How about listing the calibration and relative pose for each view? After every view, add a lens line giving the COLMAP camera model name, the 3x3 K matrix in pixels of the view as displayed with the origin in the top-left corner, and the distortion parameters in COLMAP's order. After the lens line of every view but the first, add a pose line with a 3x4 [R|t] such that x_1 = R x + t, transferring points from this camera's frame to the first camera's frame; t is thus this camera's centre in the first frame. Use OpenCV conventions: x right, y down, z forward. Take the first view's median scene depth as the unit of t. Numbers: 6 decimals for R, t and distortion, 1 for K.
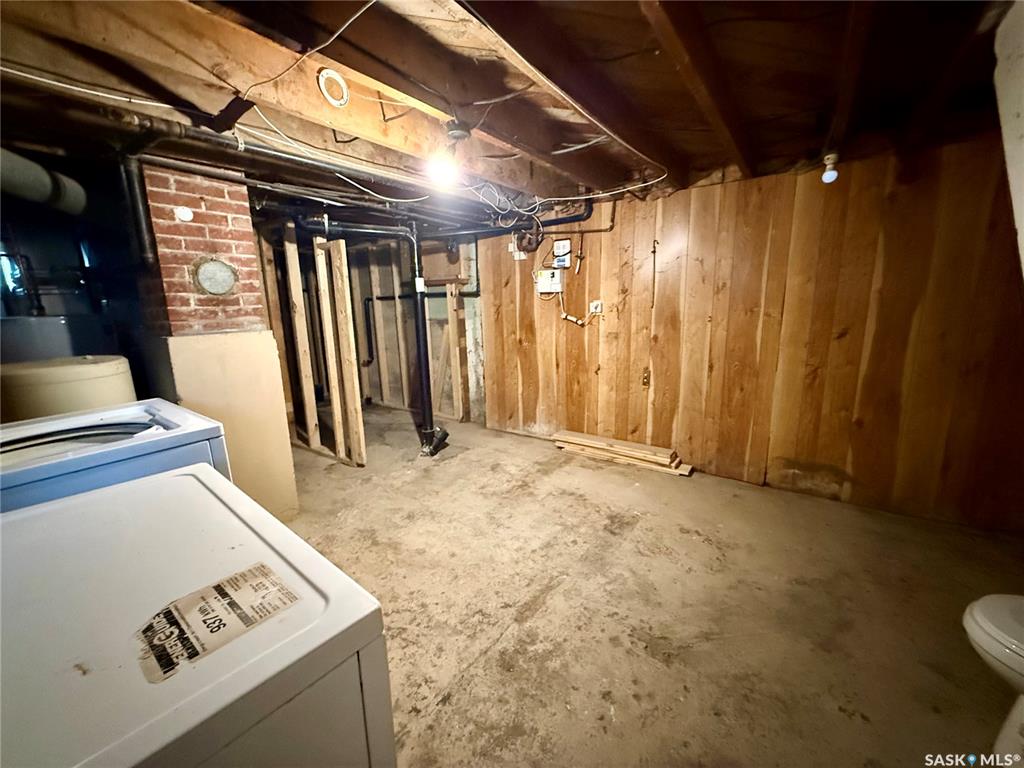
lens RADIAL K [[413.1, 0, 514.4], [0, 413.1, 386.1], [0, 0, 1]] dist [-0.004743, -0.000898]
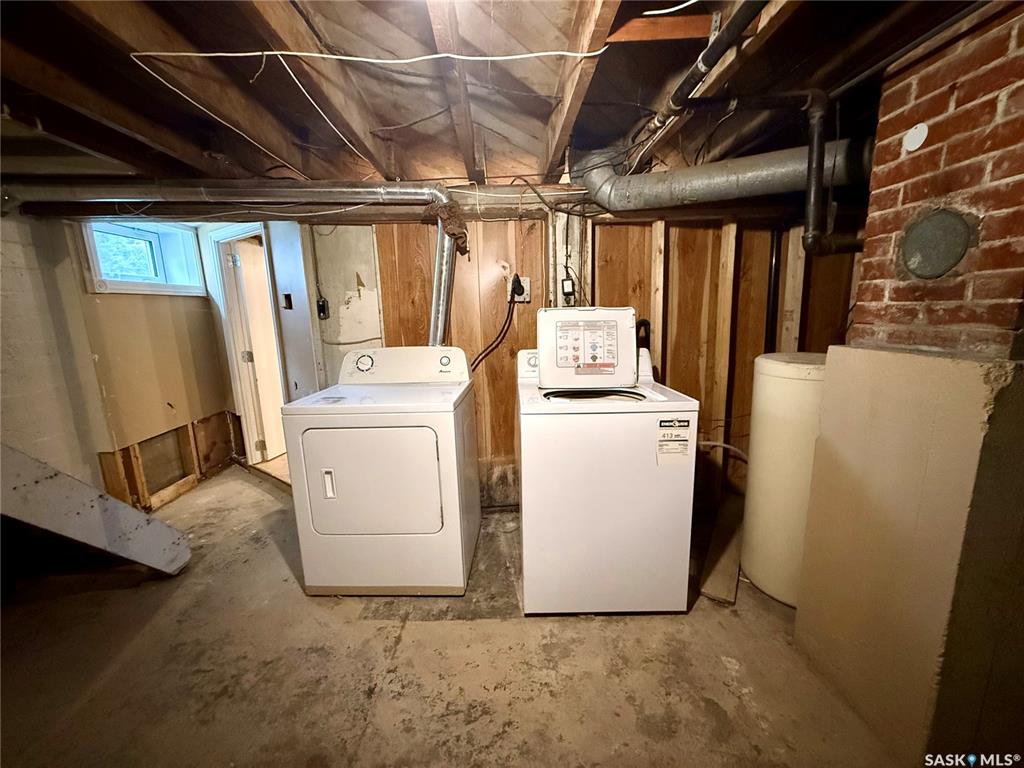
lens RADIAL K [[413.1, 0, 515.2], [0, 413.1, 387.9], [0, 0, 1]] dist [-0.004743, -0.000898]
pose [[-0.799517, 0.151988, -0.581096, 0.020822], [-0.076606, 0.933752, 0.349627, -0.244973], [0.595738, 0.324048, -0.734907, 1.165863]]
